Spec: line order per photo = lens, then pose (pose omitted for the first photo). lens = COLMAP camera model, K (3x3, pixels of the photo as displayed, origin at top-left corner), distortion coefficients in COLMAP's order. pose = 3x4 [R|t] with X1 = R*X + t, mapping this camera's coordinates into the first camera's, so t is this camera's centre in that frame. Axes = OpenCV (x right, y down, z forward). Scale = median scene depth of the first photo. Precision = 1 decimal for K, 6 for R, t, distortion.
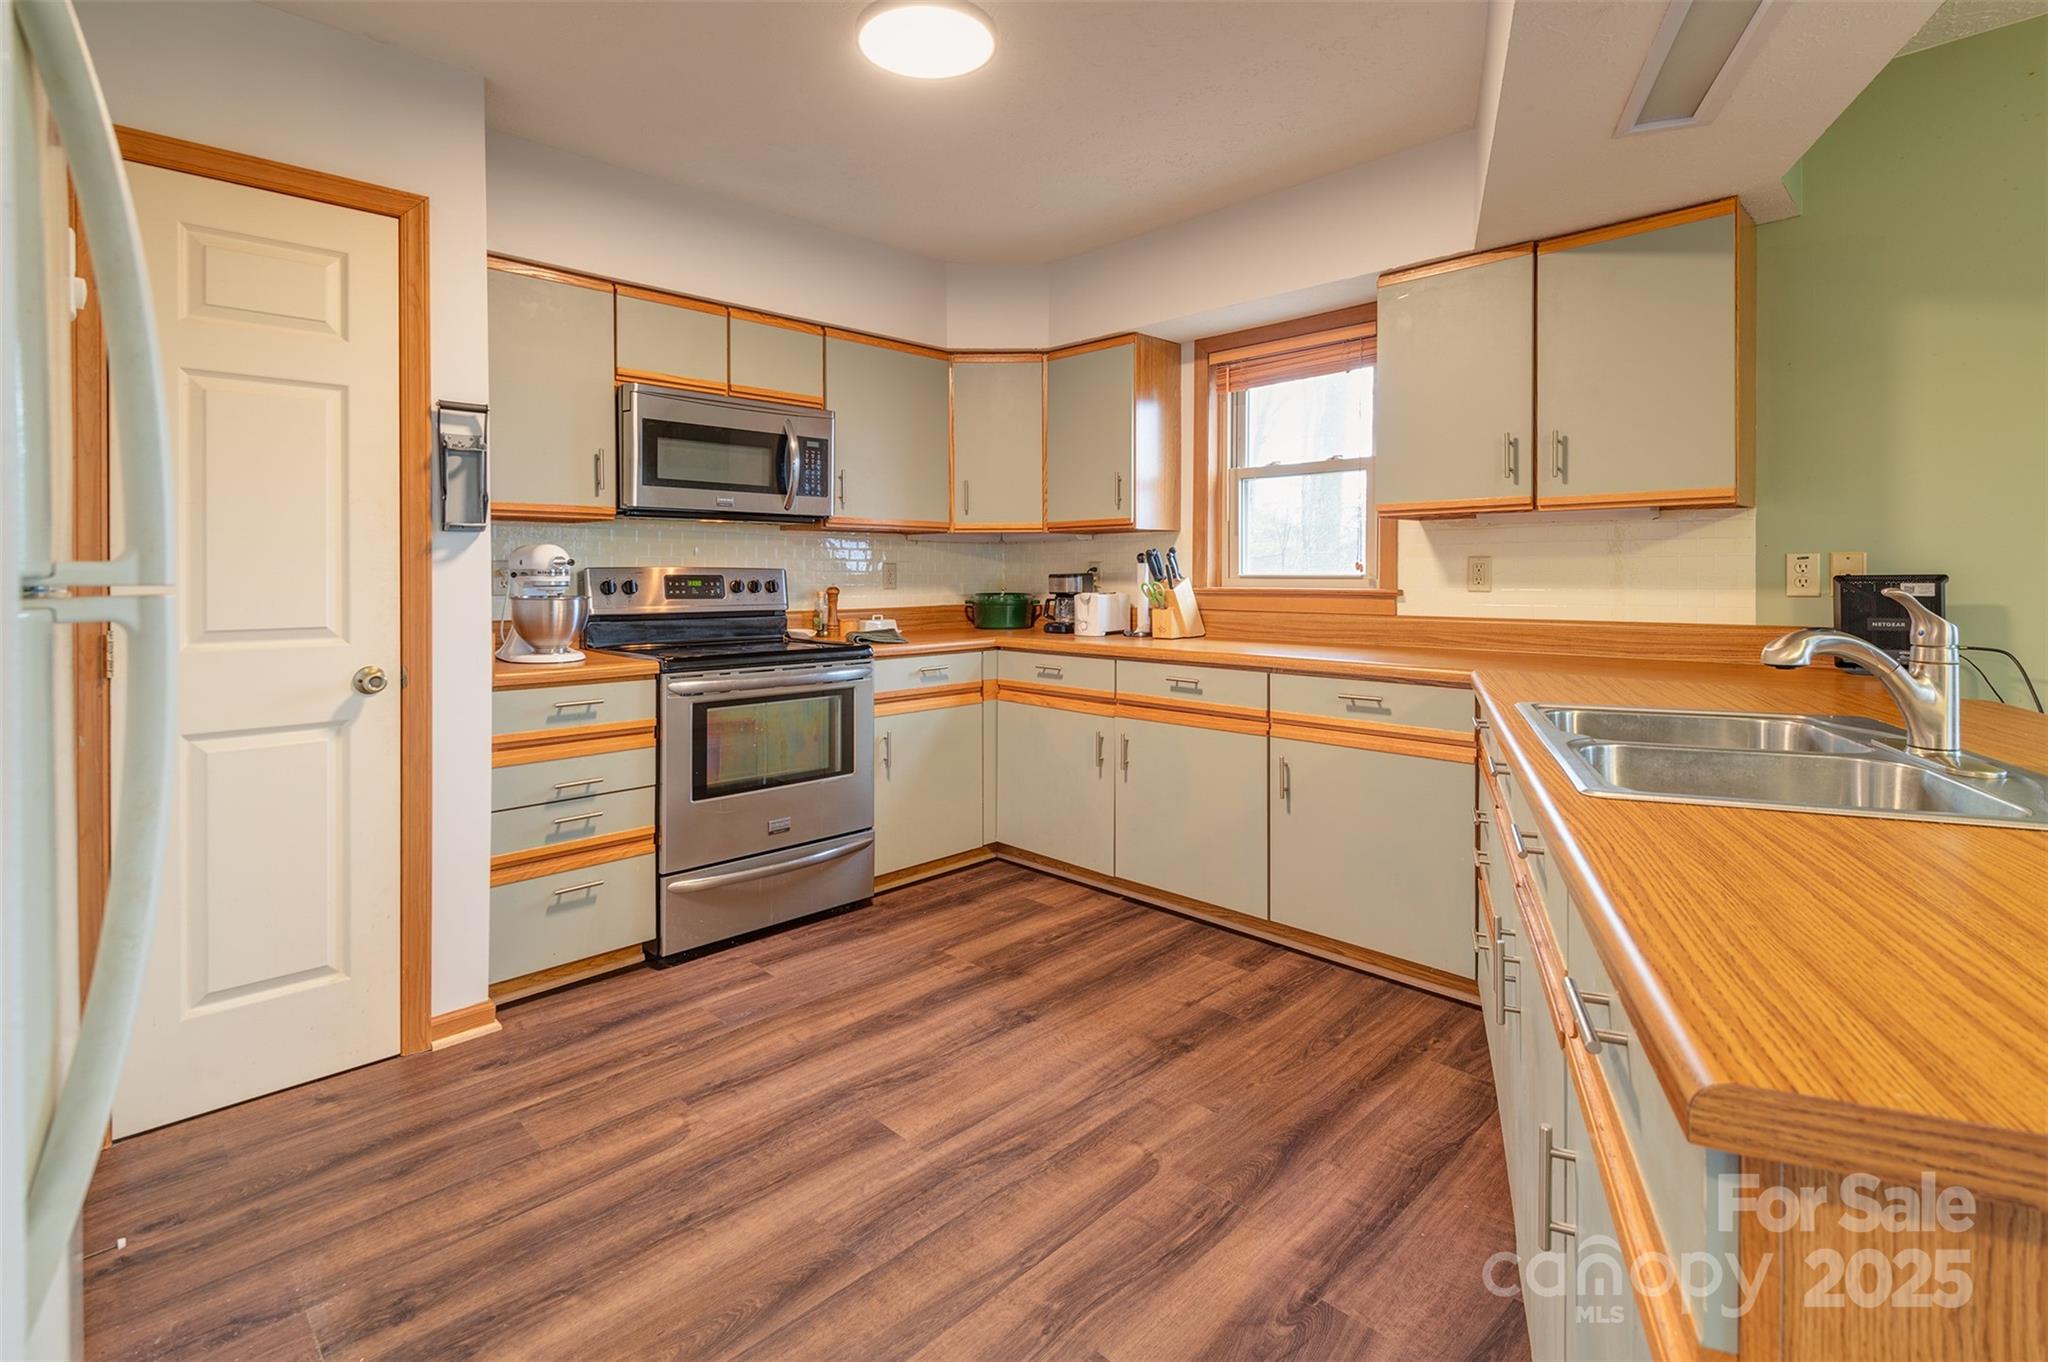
lens RADIAL K [[963.3, 0, 1055.9], [0, 963.3, 626.8], [0, 0, 1]] dist [0.007734, -0.005328]
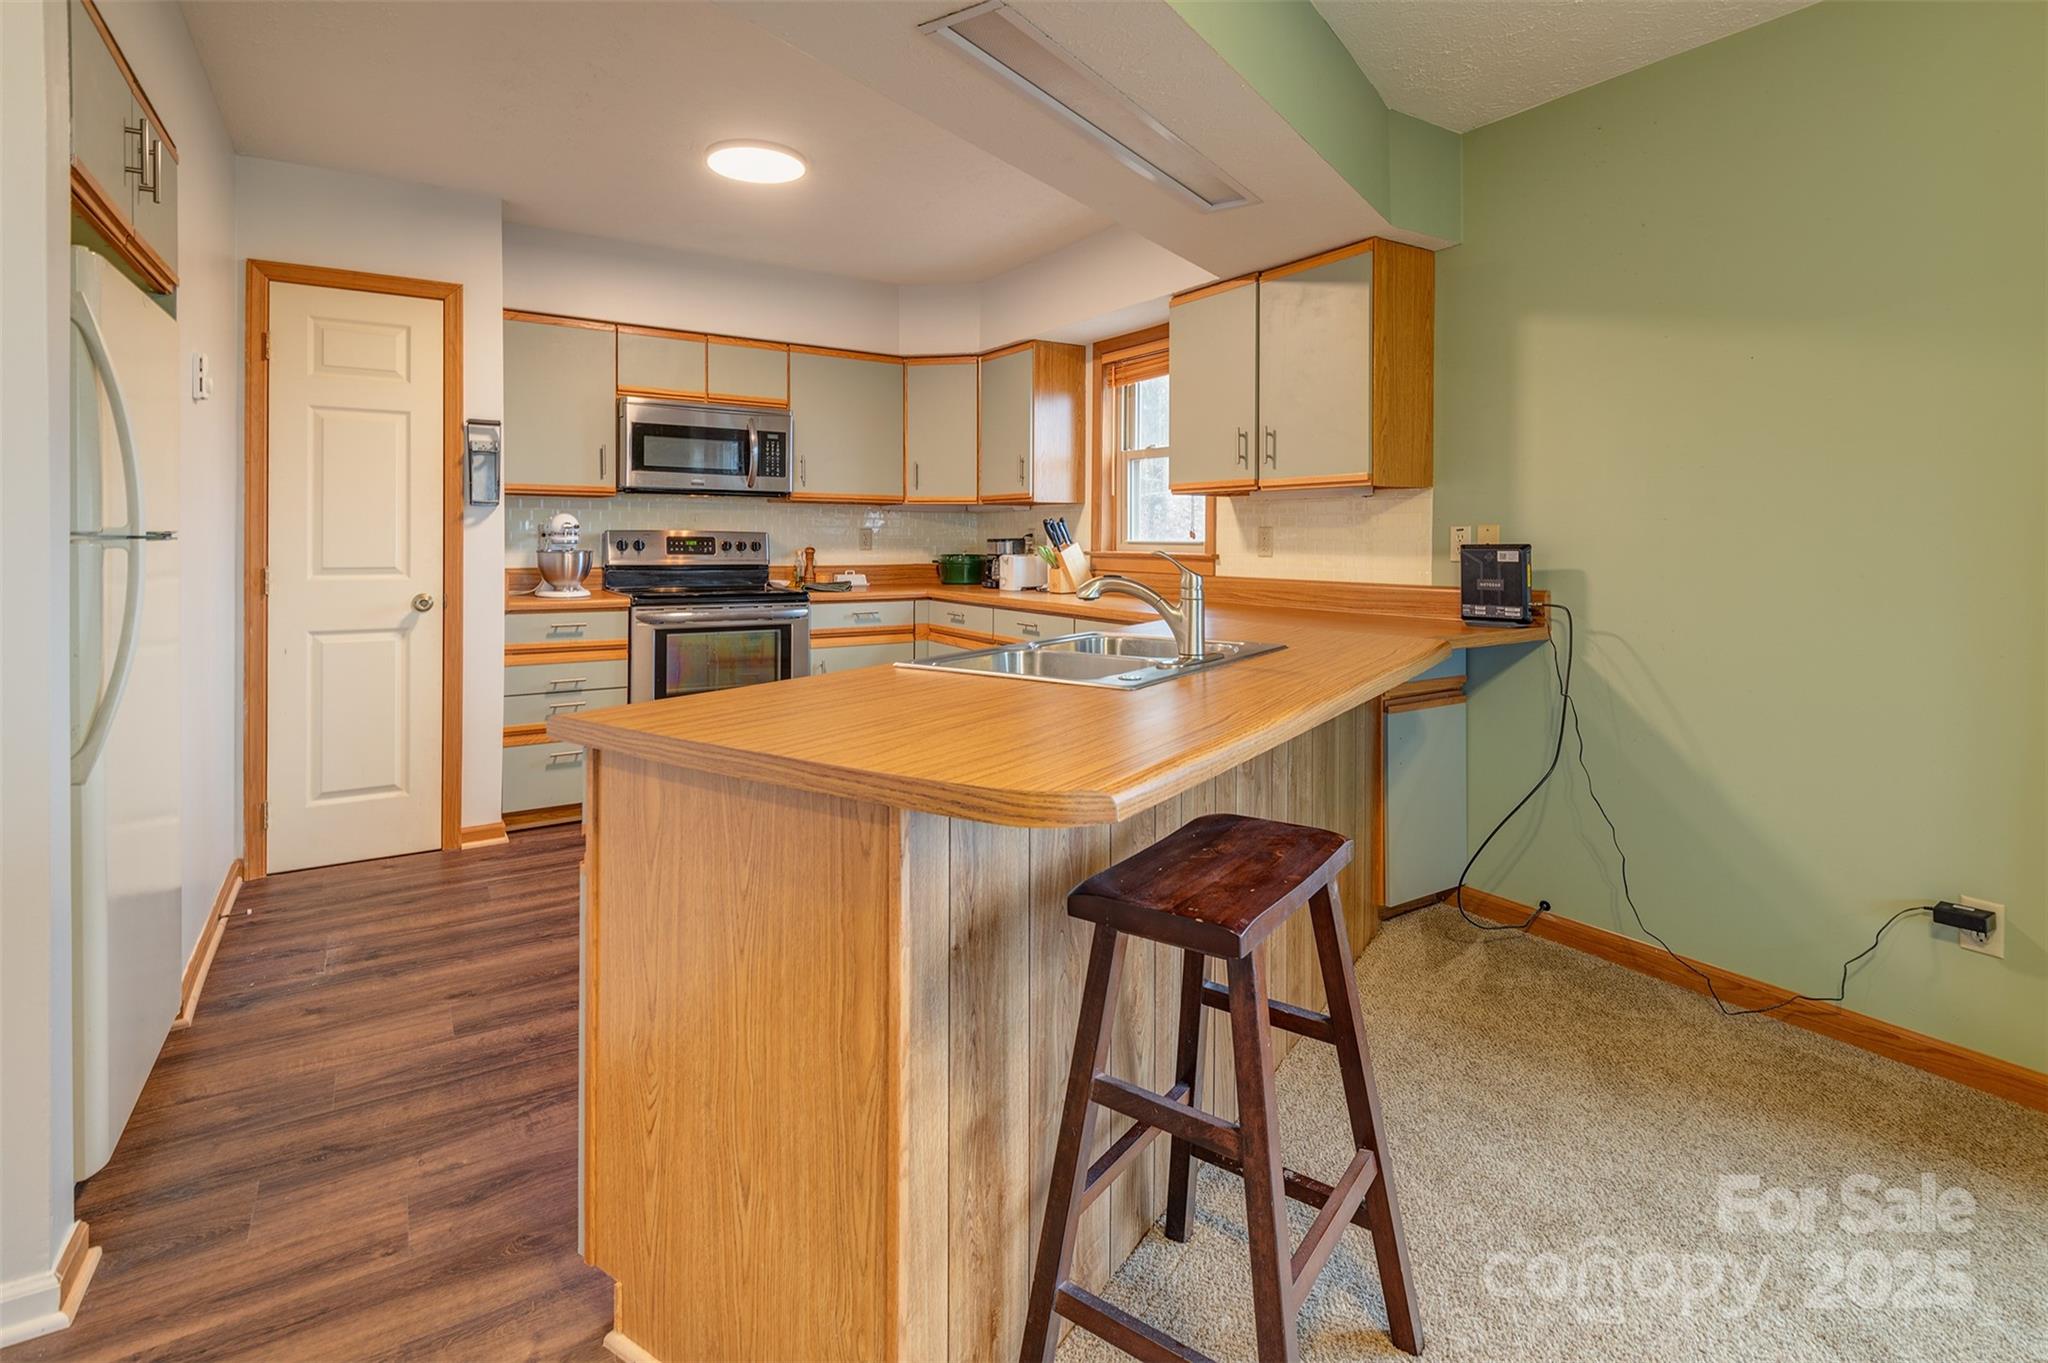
lens RADIAL K [[963.3, 0, 1045.2], [0, 963.3, 603.1], [0, 0, 1]] dist [0.007734, -0.005328]
pose [[0.980435, 0.022195, -0.195586, 0.458761], [-0.020091, 0.999717, 0.012738, 0.013467], [0.195813, -0.008559, 0.980604, -0.255871]]
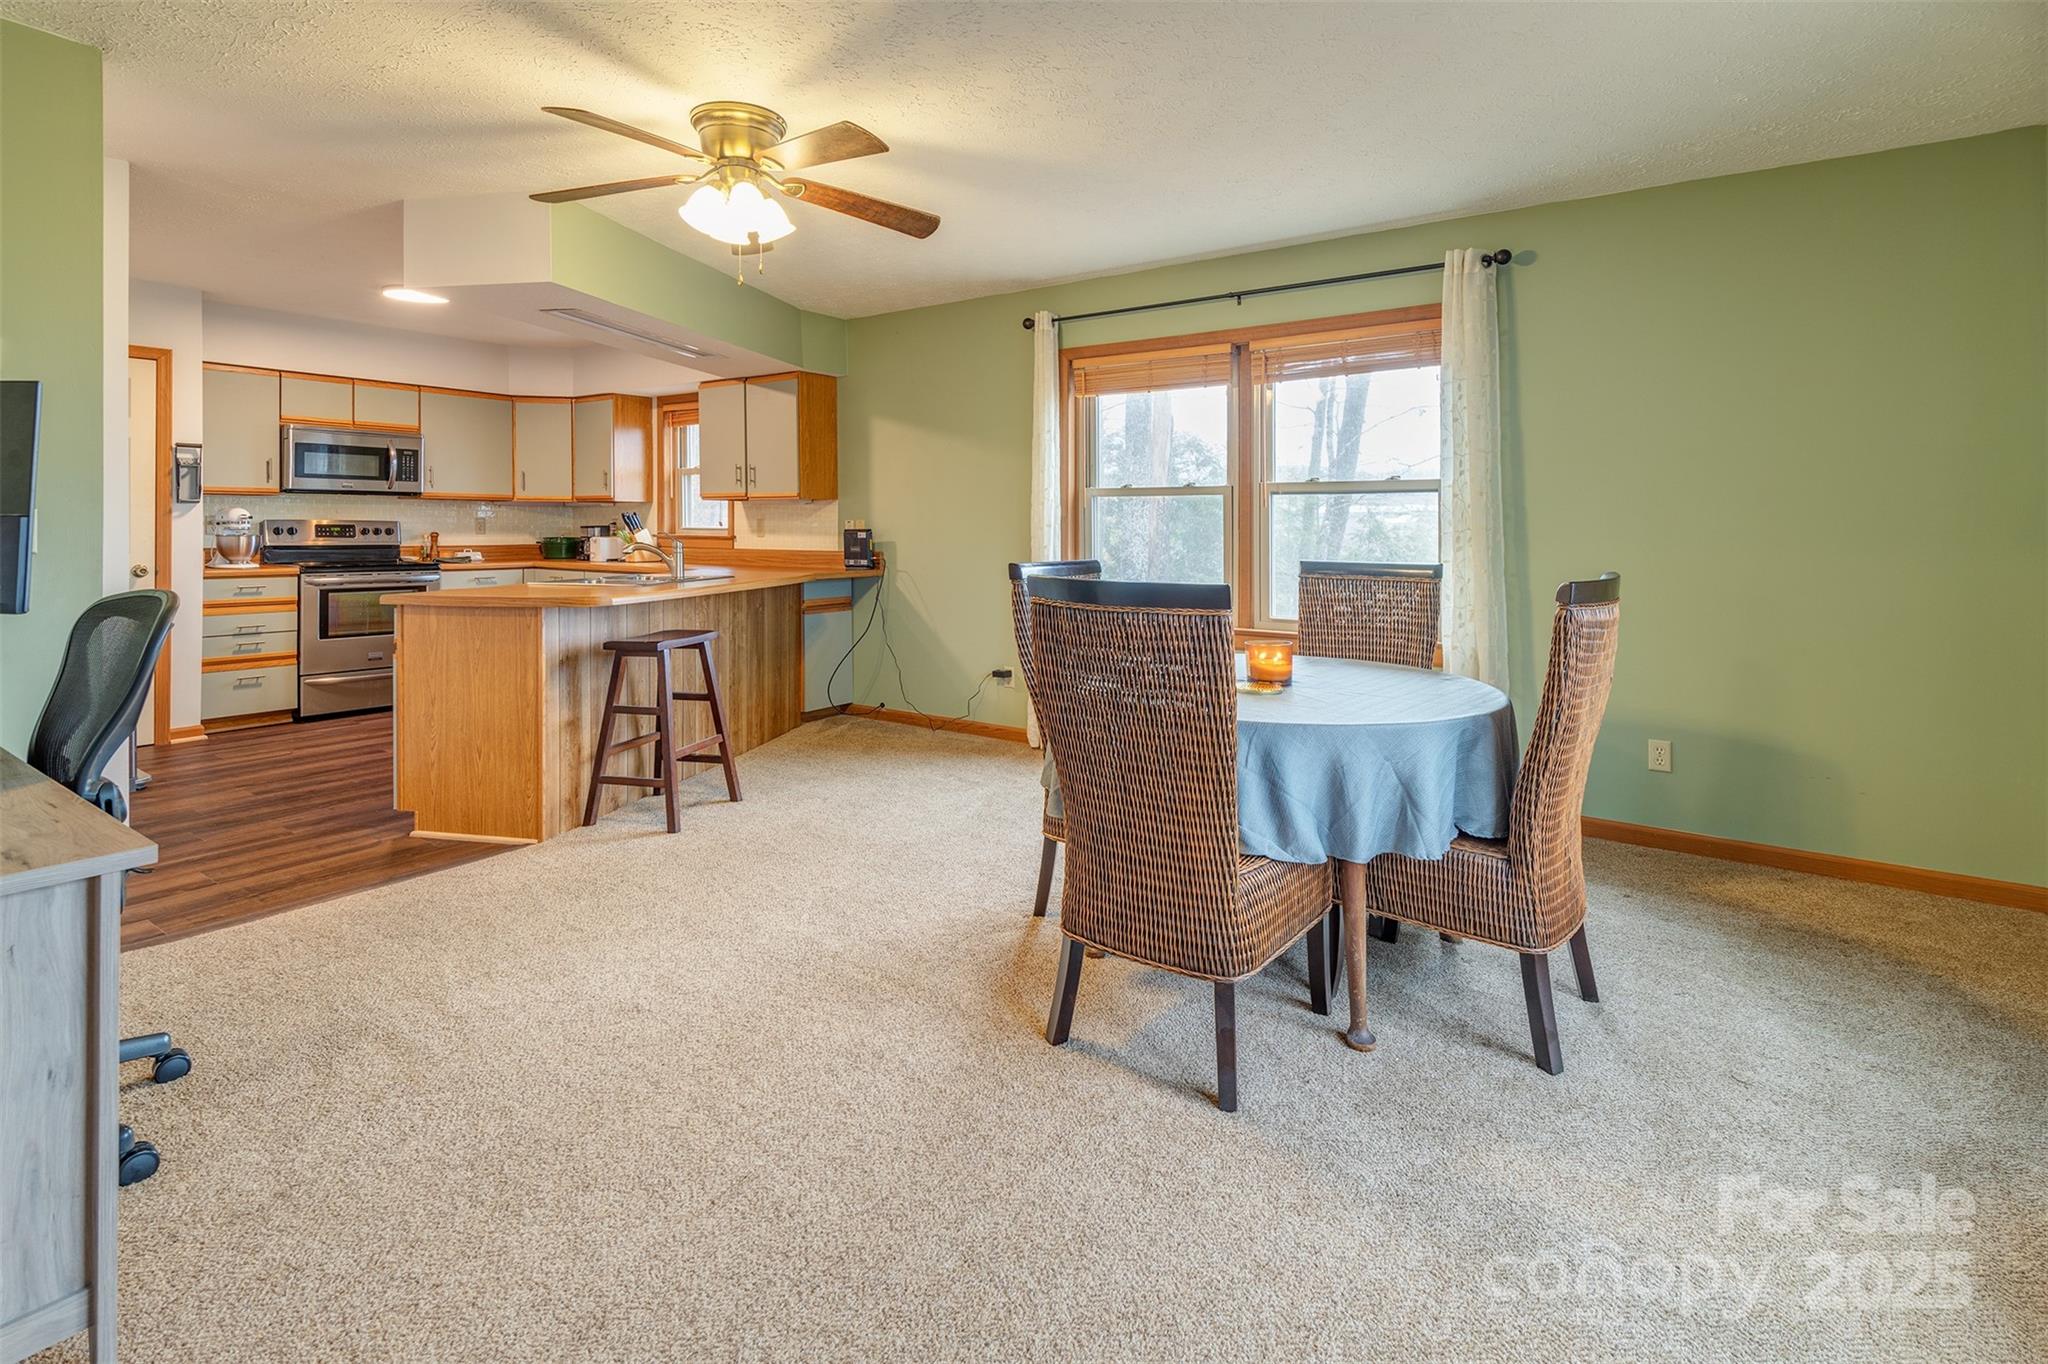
lens RADIAL K [[963.3, 0, 1051.4], [0, 963.3, 572.3], [0, 0, 1]] dist [0.007734, -0.005328]
pose [[0.982577, 0.000854, 0.185855, 0.750101], [0.001126, 0.999944, -0.010544, 0.069389], [-0.185853, 0.010569, 0.982521, -1.259502]]
